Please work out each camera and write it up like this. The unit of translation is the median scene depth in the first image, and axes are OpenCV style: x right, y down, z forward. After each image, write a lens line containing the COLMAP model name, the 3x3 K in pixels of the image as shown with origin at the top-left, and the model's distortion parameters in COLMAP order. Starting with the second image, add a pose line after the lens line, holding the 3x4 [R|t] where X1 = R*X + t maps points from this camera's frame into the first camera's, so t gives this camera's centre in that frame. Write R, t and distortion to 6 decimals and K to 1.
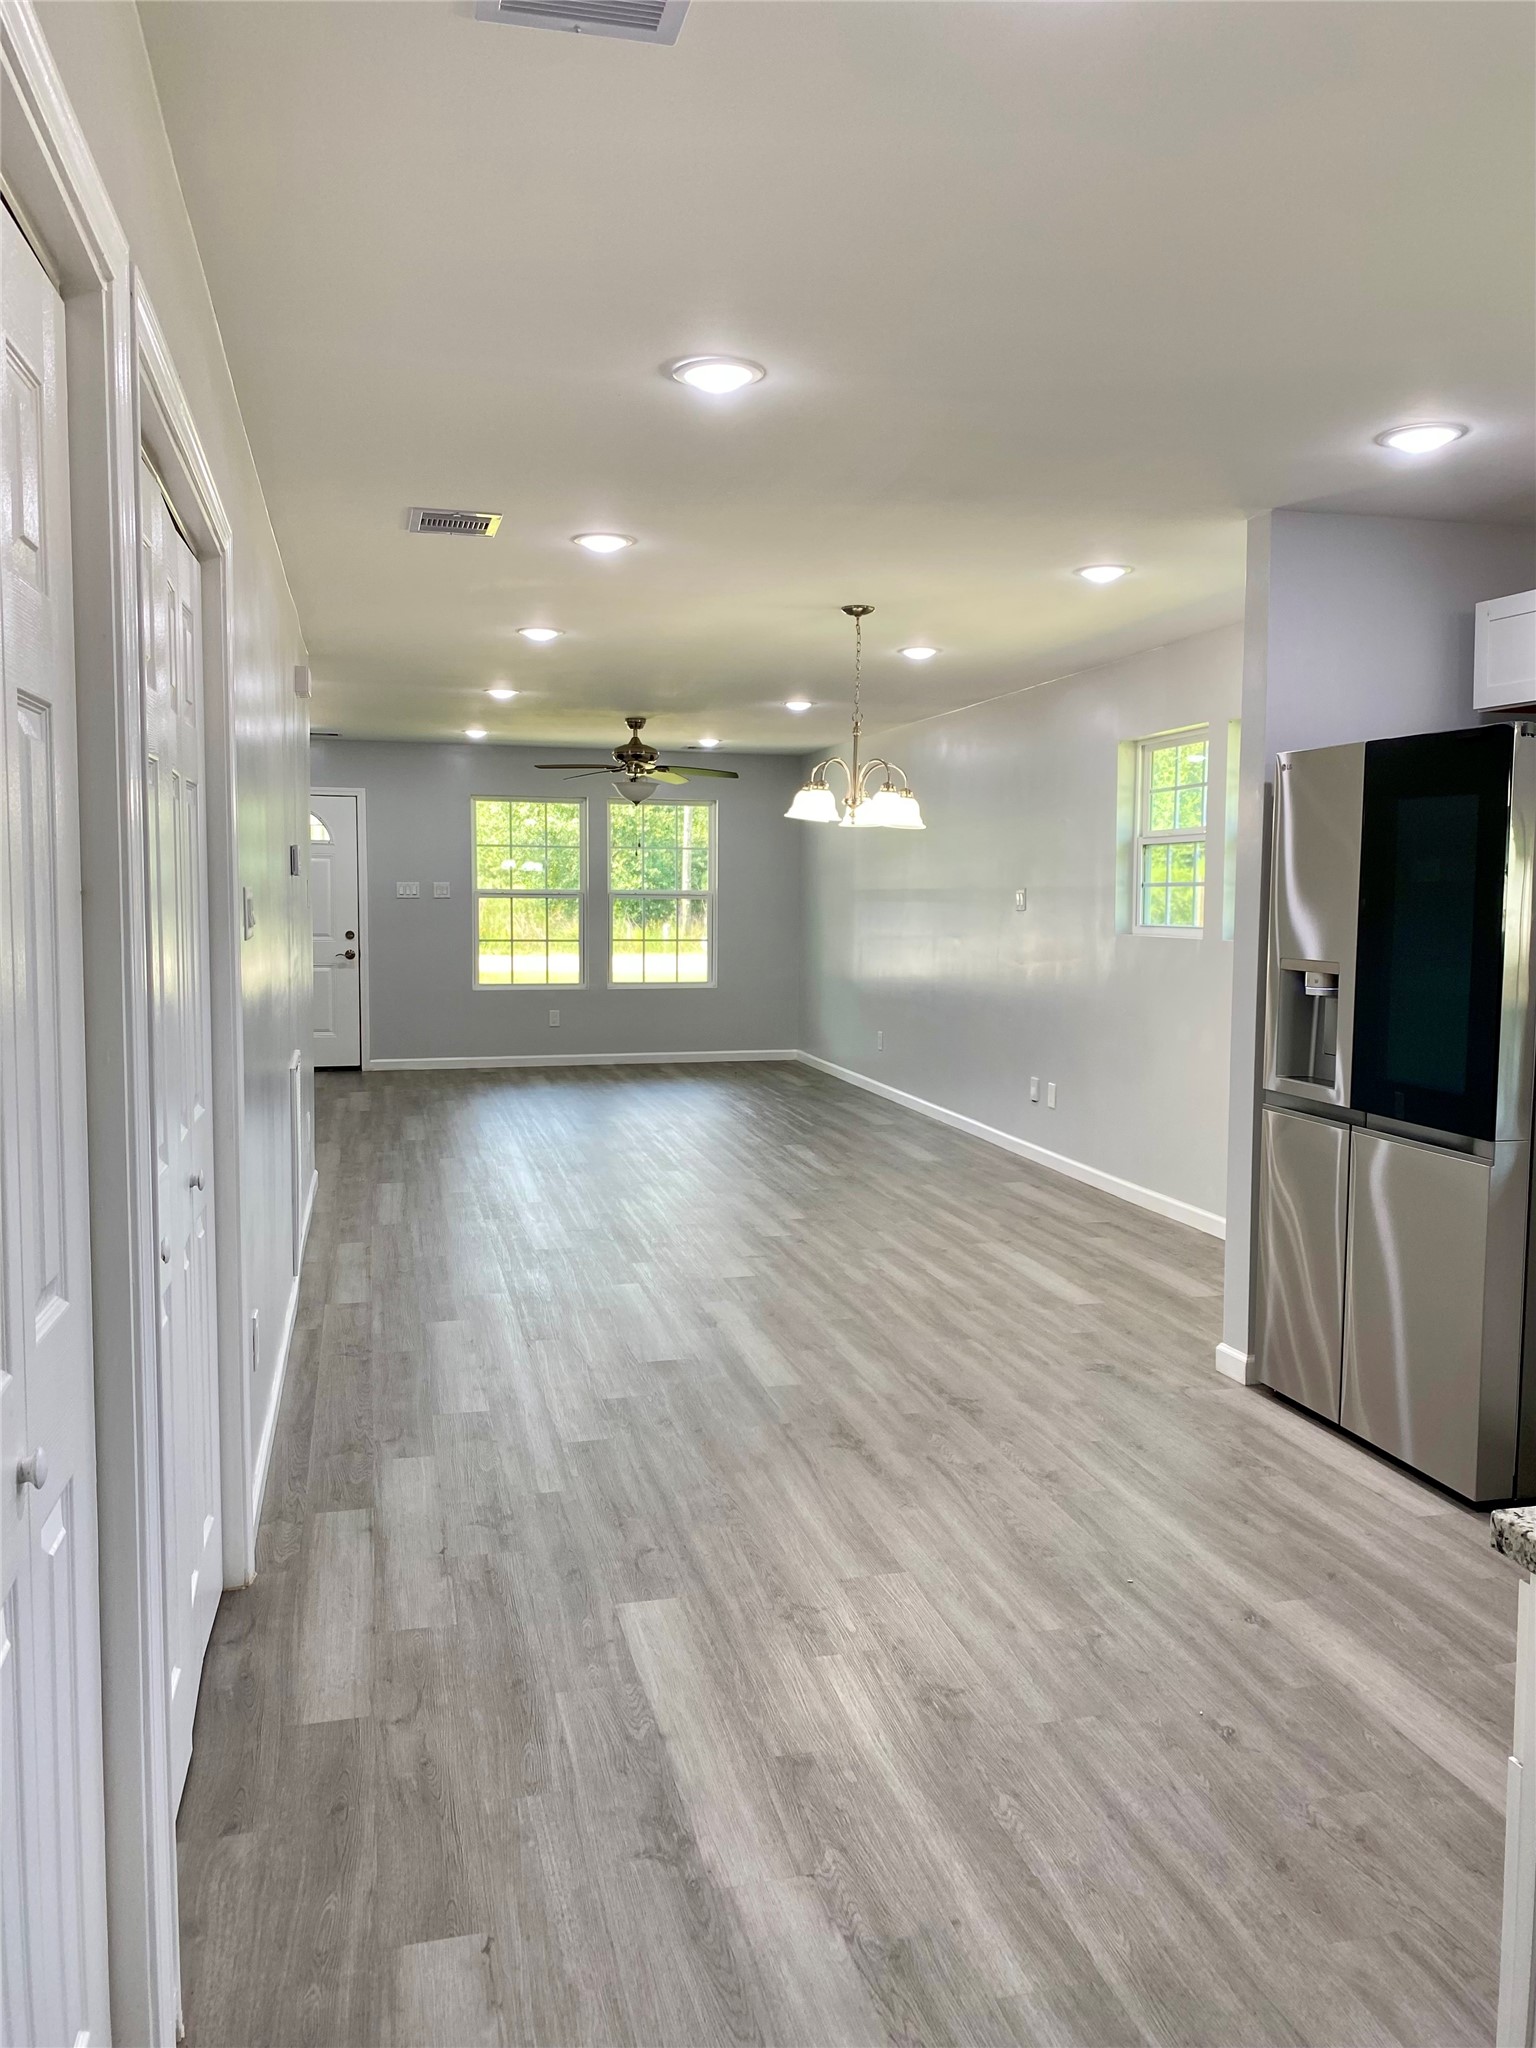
lens RADIAL K [[1548.2, 0, 786.7], [0, 1548.2, 1034.0], [0, 0, 1]] dist [-0.006218, -0.021818]
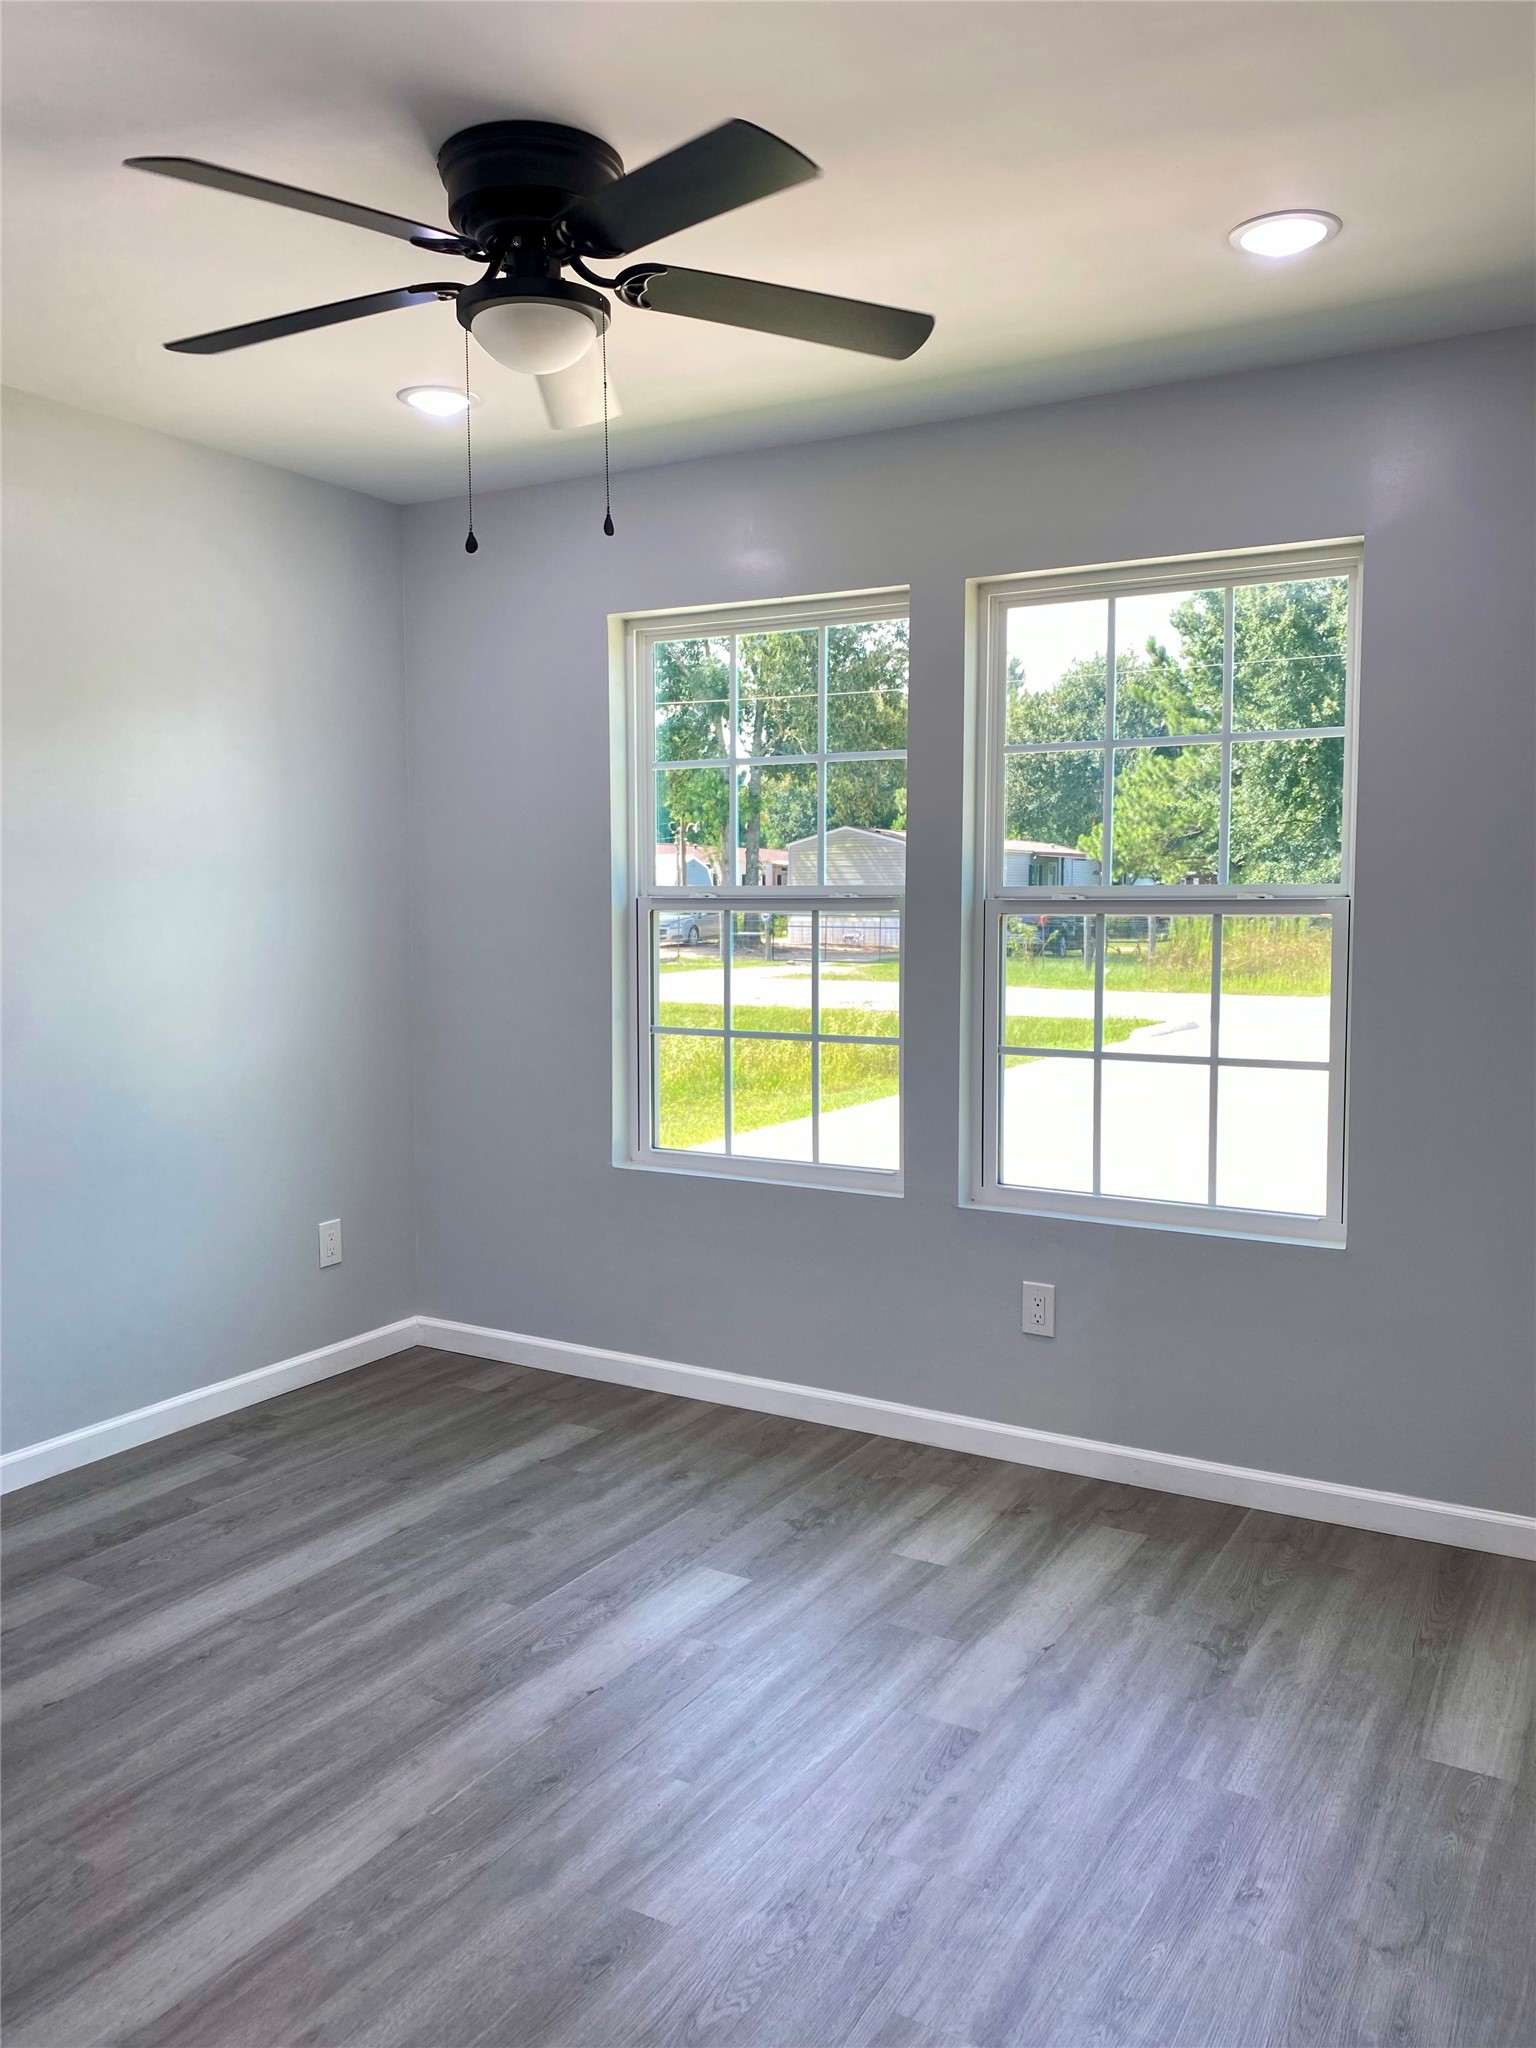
lens RADIAL K [[1548.2, 0, 768.0], [0, 1548.2, 1023.7], [0, 0, 1]] dist [-0.006218, -0.021818]
pose [[0.709325, 0.049745, -0.703124, 0.168620], [-0.066140, 0.997803, 0.003870, -0.165331], [0.701771, 0.043759, 0.711057, 2.015884]]
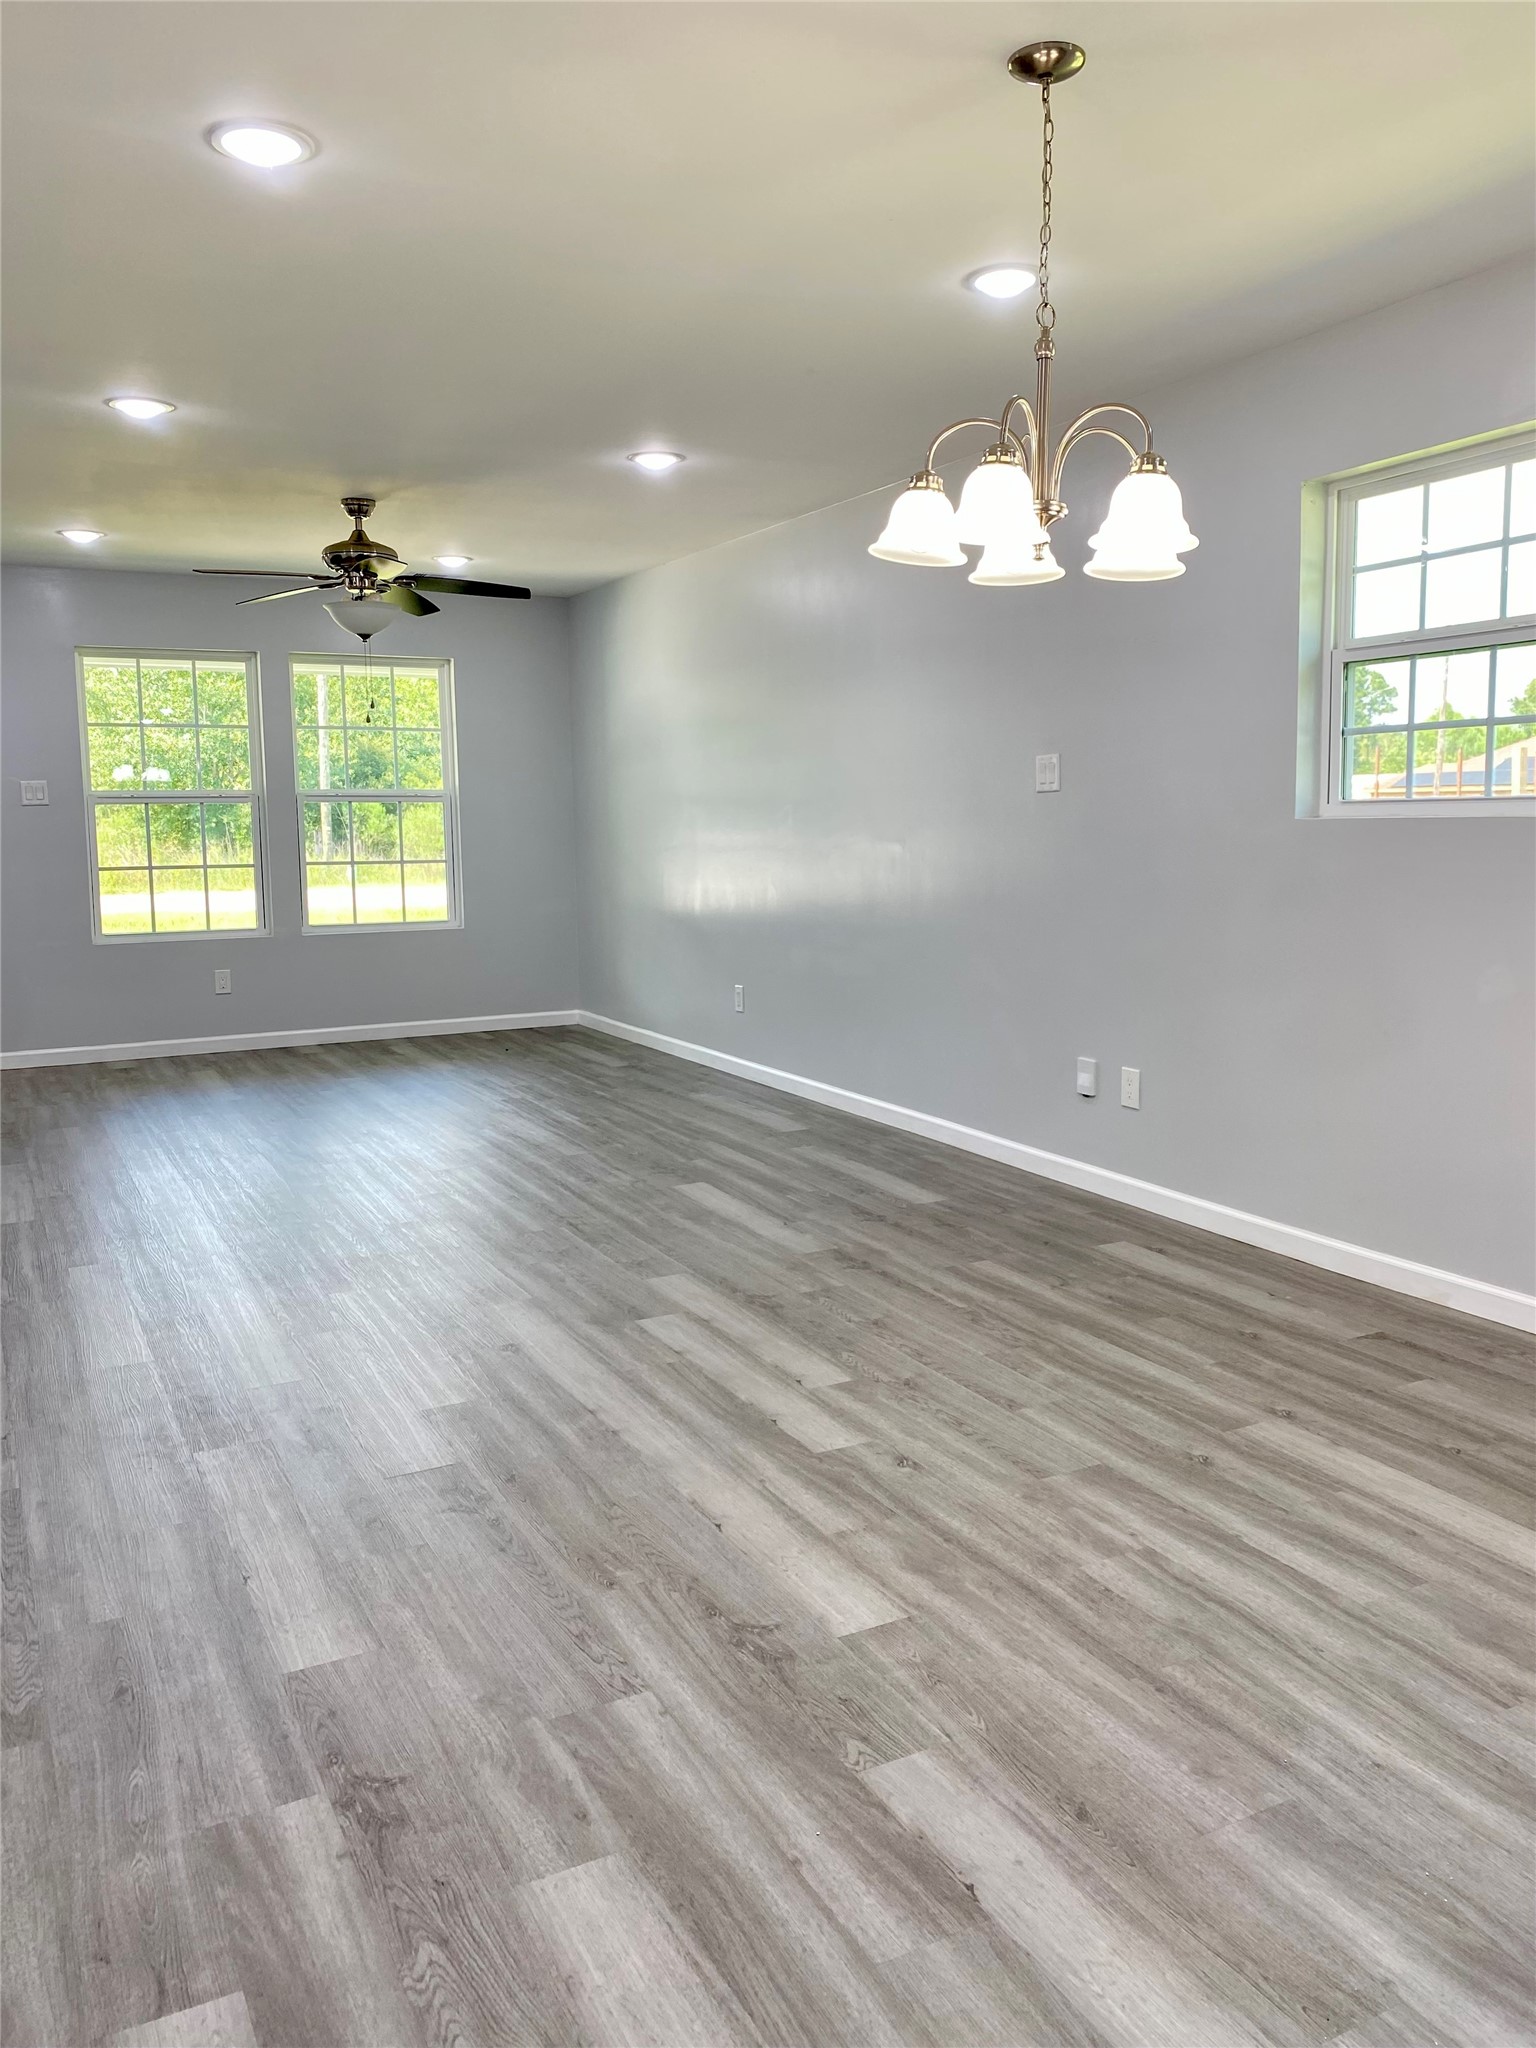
lens RADIAL K [[1548.2, 0, 773.9], [0, 1548.2, 1018.0], [0, 0, 1]] dist [-0.006218, -0.021818]
pose [[0.973210, -0.048880, 0.224660, -0.181655], [0.040361, 0.998287, 0.042361, -0.035064], [-0.226346, -0.032159, 0.973516, 0.758612]]
